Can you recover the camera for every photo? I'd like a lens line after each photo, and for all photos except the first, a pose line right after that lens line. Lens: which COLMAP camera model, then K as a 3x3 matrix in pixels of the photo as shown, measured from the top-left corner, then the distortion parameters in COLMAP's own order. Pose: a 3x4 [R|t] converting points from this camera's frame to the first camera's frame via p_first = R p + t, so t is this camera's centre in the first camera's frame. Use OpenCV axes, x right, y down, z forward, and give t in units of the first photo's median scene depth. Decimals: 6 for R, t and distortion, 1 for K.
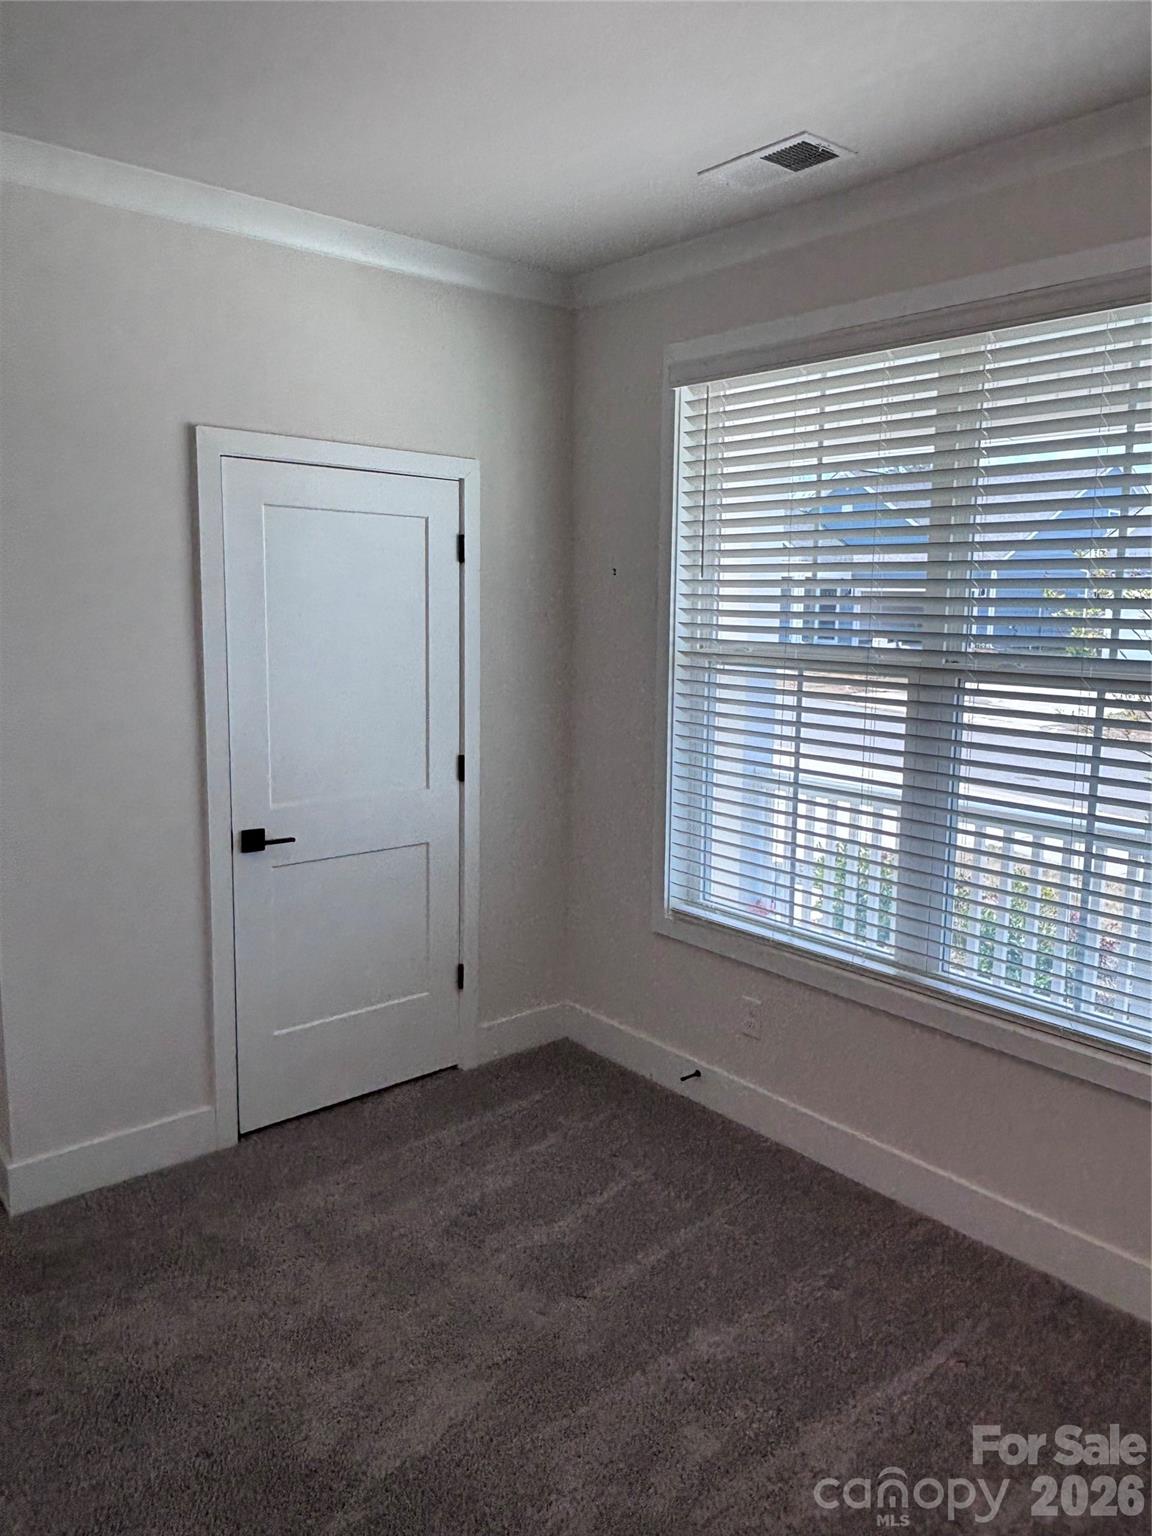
lens RADIAL K [[1092.0, 0, 574.9], [0, 1092.0, 772.5], [0, 0, 1]] dist [0.051013, -0.068726]
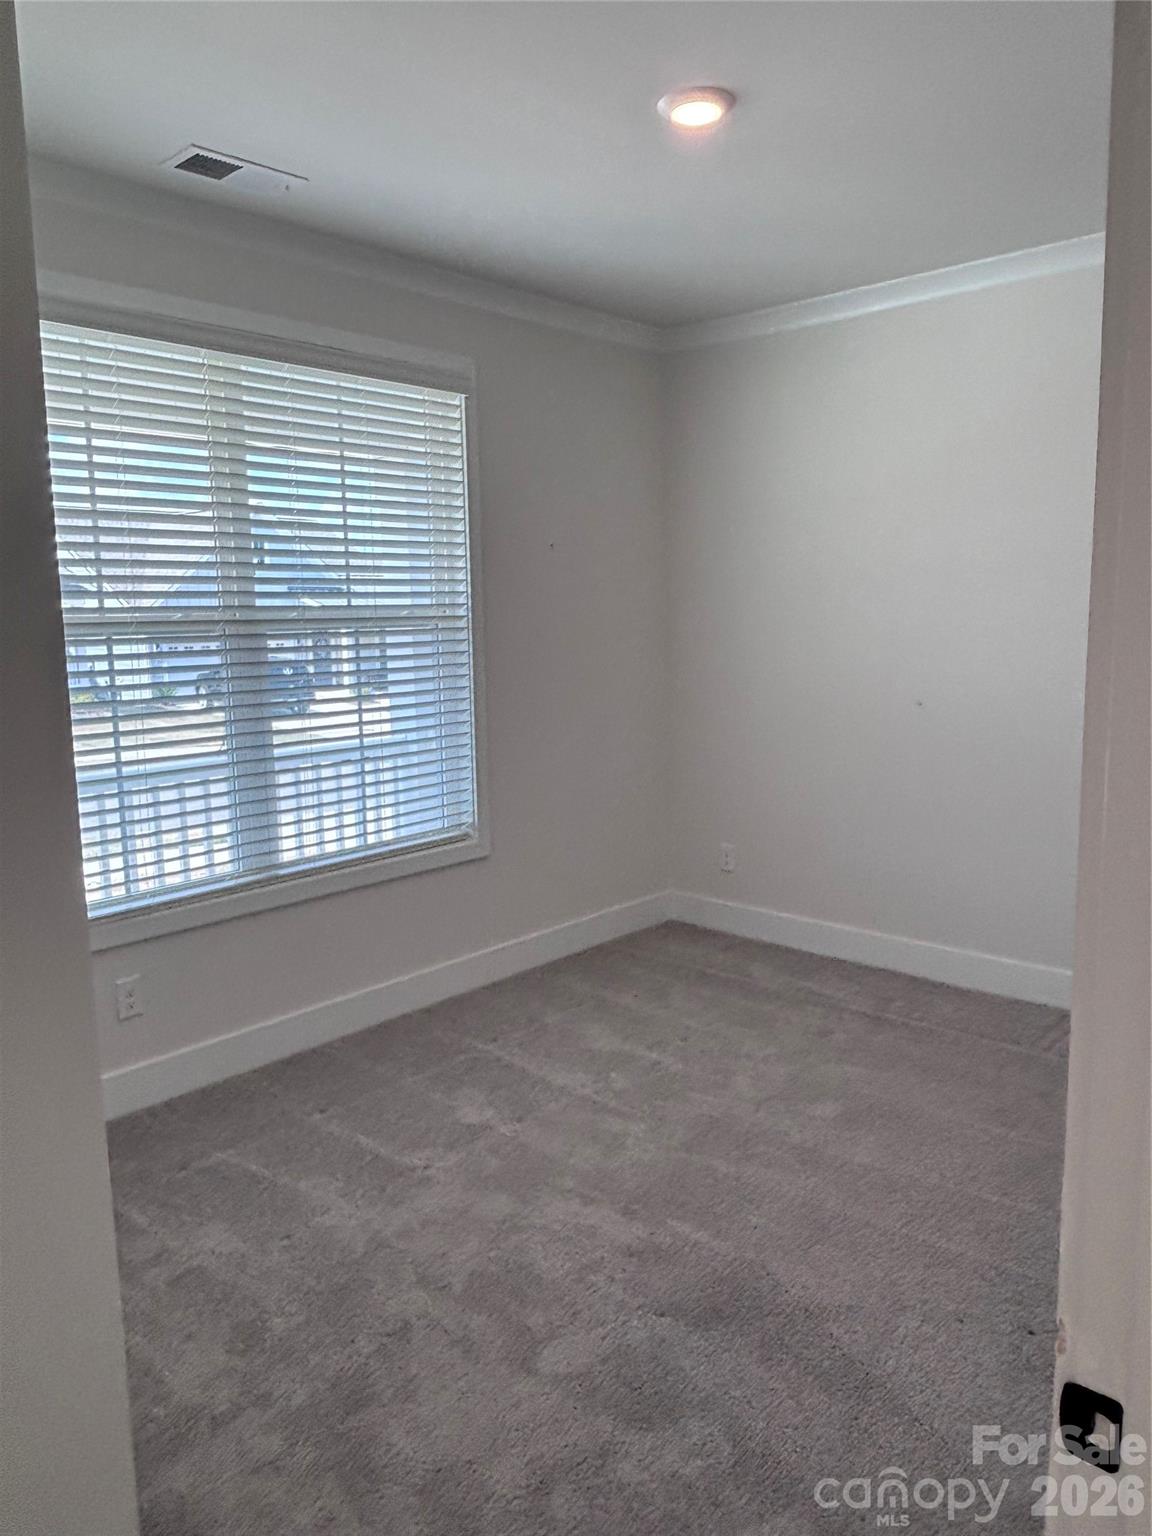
lens RADIAL K [[1092.0, 0, 577.2], [0, 1092.0, 768.7], [0, 0, 1]] dist [0.051013, -0.068726]
pose [[-0.139496, -0.163297, 0.976665, -0.992367], [0.177985, 0.966111, 0.186954, -0.101297], [-0.974096, 0.199911, -0.105704, 0.828859]]
